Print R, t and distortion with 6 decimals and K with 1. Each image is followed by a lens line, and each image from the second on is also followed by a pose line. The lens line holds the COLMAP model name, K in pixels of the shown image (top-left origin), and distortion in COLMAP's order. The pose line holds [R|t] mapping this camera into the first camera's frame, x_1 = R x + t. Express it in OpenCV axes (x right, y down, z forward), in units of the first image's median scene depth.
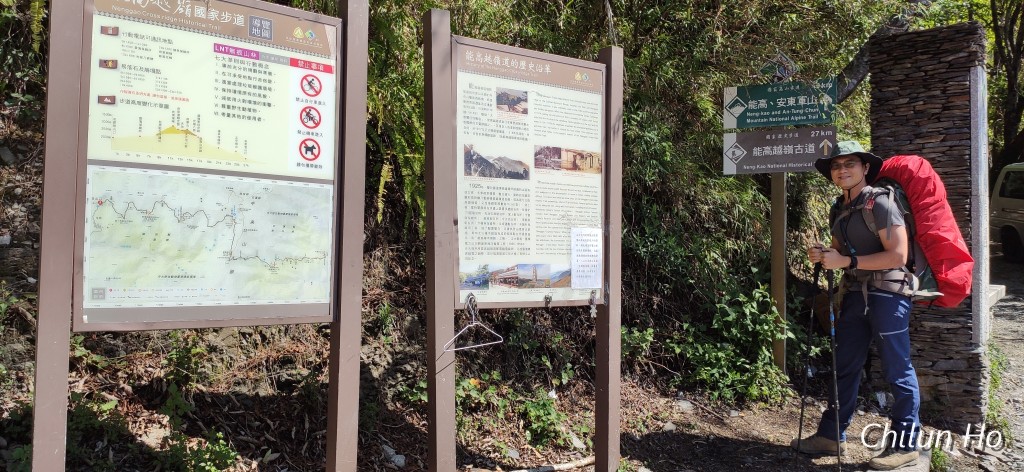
lens RADIAL K [[764.1, 0, 511.1], [0, 764.1, 234.2], [0, 0, 1]] dist [0.091988, -0.144699]
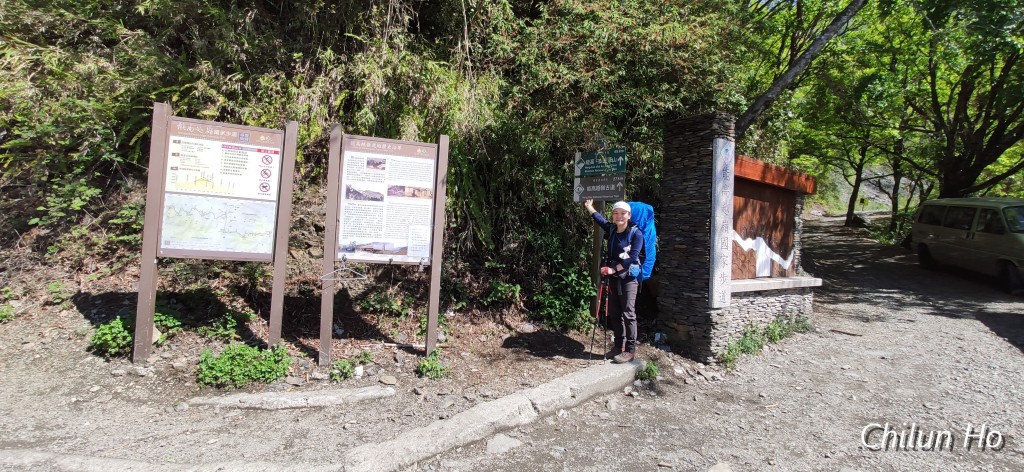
lens RADIAL K [[447.1, 0, 509.0], [0, 447.1, 231.1], [0, 0, 1]] dist [-0.041840, 0.027981]
pose [[0.949470, 0.035139, -0.311884, 0.671876], [-0.038160, 0.999265, -0.003588, -0.000448], [0.311529, 0.015308, 0.950113, -0.031506]]
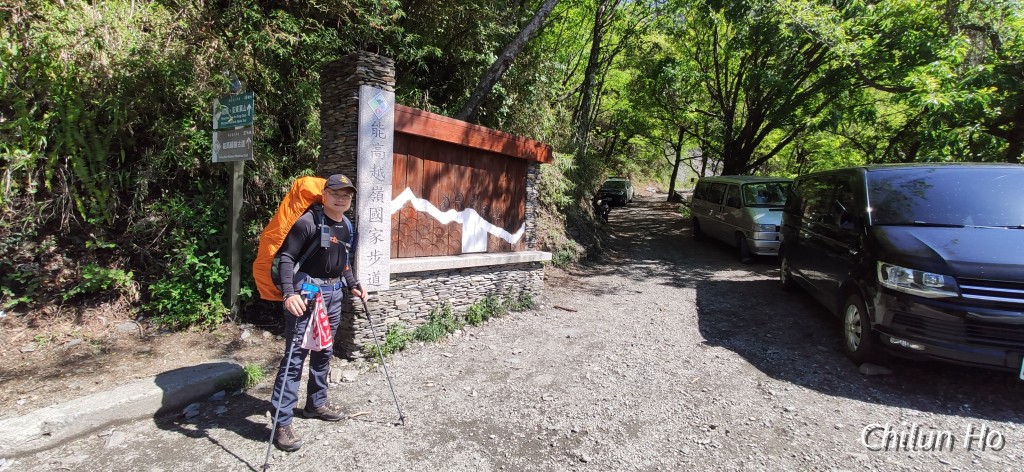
lens RADIAL K [[446.6, 0, 509.3], [0, 446.6, 229.6], [0, 0, 1]] dist [-0.024812, 0.009444]
pose [[0.997459, 0.042370, -0.057271, 1.261034], [-0.040214, 0.998457, 0.038282, -0.012130], [0.058805, -0.035882, 0.997624, 0.343143]]
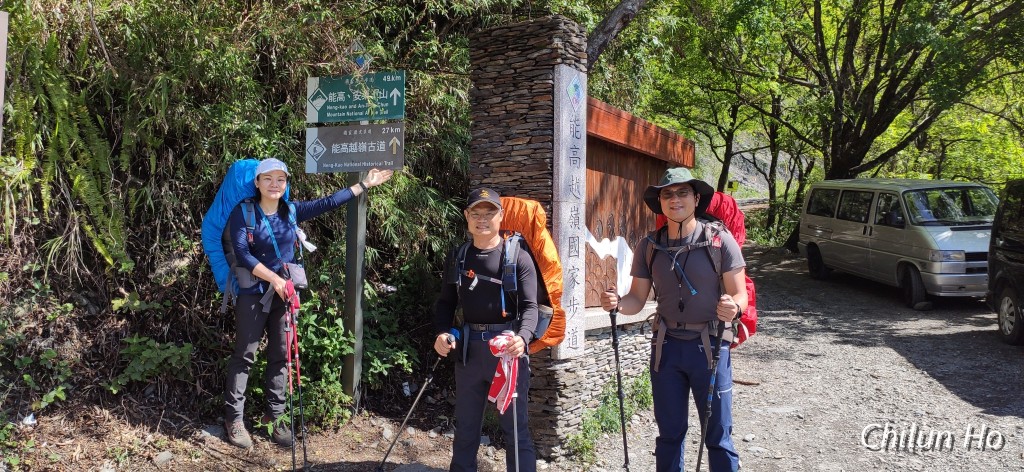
lens RADIAL K [[769.4, 0, 510.2], [0, 769.4, 233.8], [0, 0, 1]] dist [0.084883, -0.137803]
pose [[0.996178, 0.017983, 0.085475, 0.645934], [-0.016601, 0.999720, -0.016852, 0.008096], [-0.085754, 0.015368, 0.996198, 0.103135]]
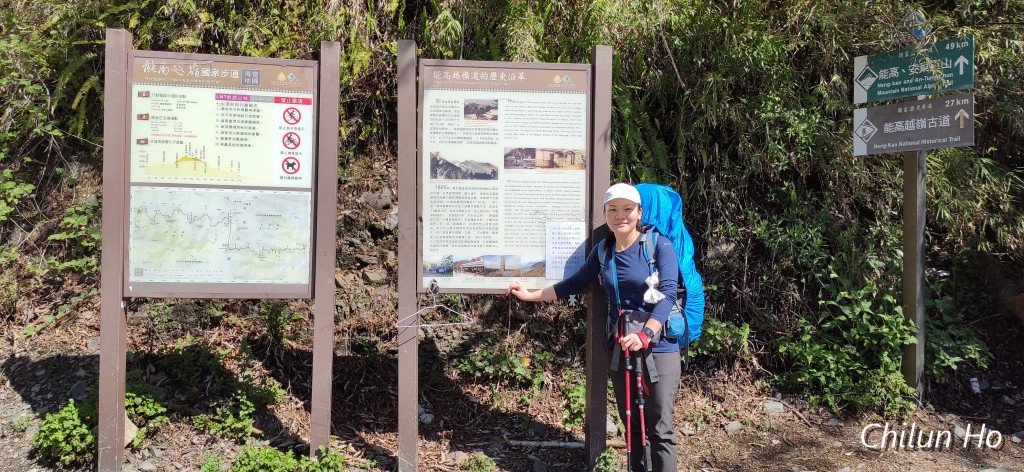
lens RADIAL K [[769.4, 0, 510.2], [0, 769.4, 233.8], [0, 0, 1]] dist [0.084883, -0.137803]
pose [[0.869451, 0.000544, -0.494018, 0.550623], [0.009752, 0.999786, 0.018265, -0.011604], [0.493922, -0.020698, 0.869260, 0.032799]]
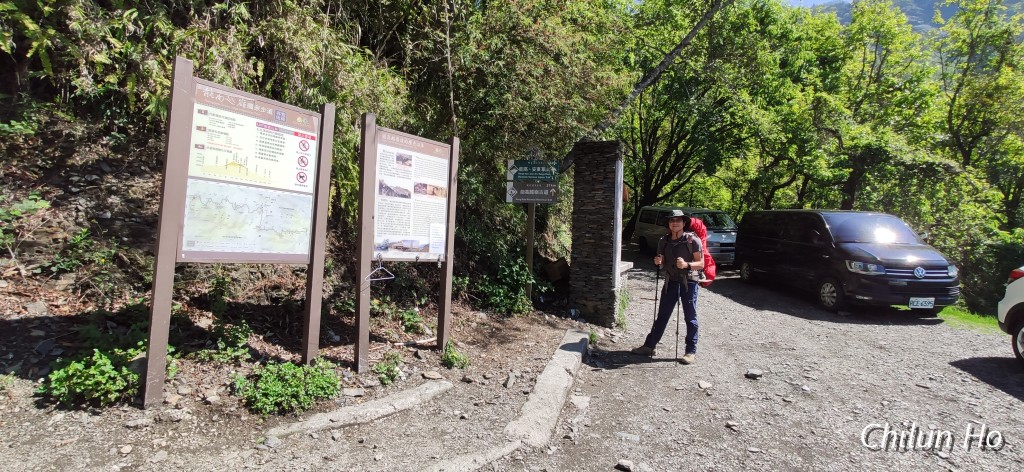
lens RADIAL K [[445.6, 0, 509.1], [0, 445.6, 231.0], [0, 0, 1]] dist [-0.054579, 0.042108]
pose [[0.965036, 0.042402, 0.258666, -0.024130], [-0.040886, 0.999101, -0.011240, 0.015979], [-0.258910, 0.000271, 0.965901, -0.195252]]
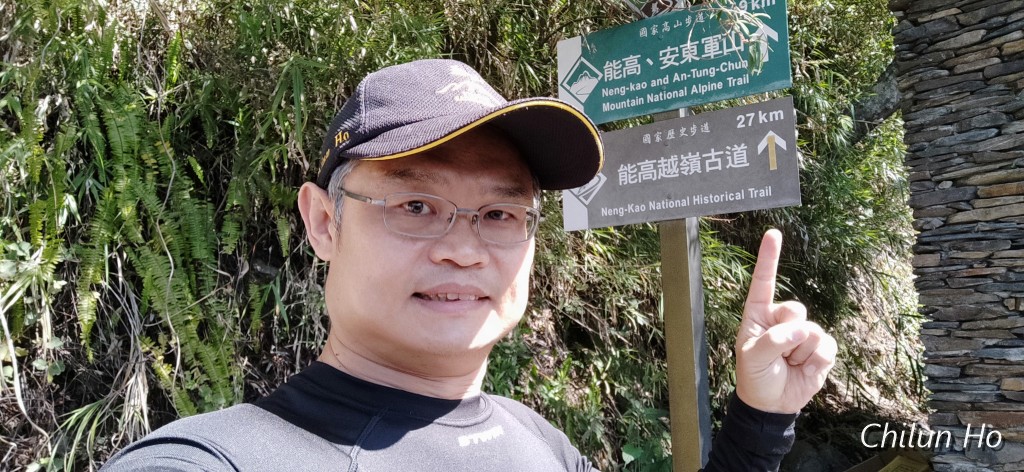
lens RADIAL K [[774.8, 0, 514.6], [0, 774.8, 234.8], [0, 0, 1]] dist [0.021605, -0.003467]
pose [[0.991598, -0.050596, -0.119049, 0.441411], [0.038821, 0.994307, -0.099231, -0.046658], [0.123392, 0.093776, 0.987917, 0.810902]]
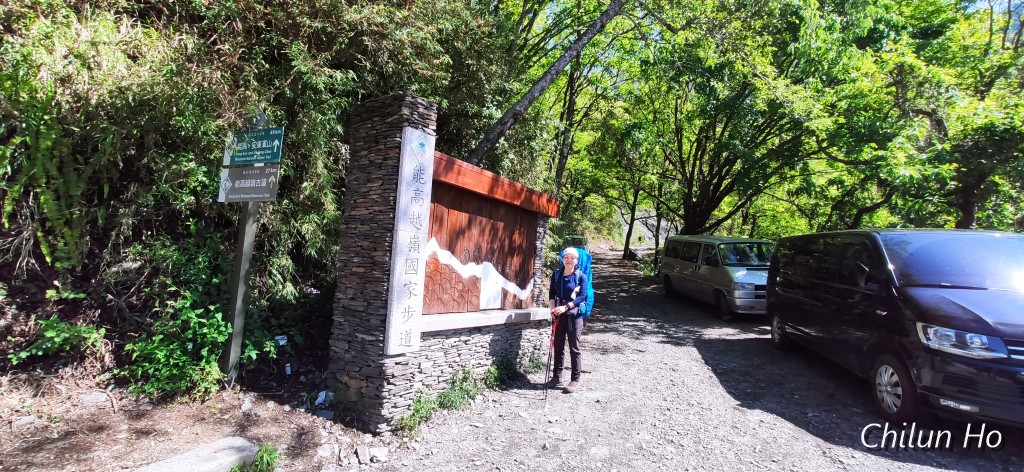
lens RADIAL K [[446.6, 0, 509.3], [0, 446.6, 229.6], [0, 0, 1]] dist [-0.024812, 0.009444]
pose [[0.996030, 0.067105, 0.058496, 1.022884], [-0.061758, 0.994127, -0.088867, -0.000014], [-0.064116, 0.084902, 0.994324, 0.408755]]
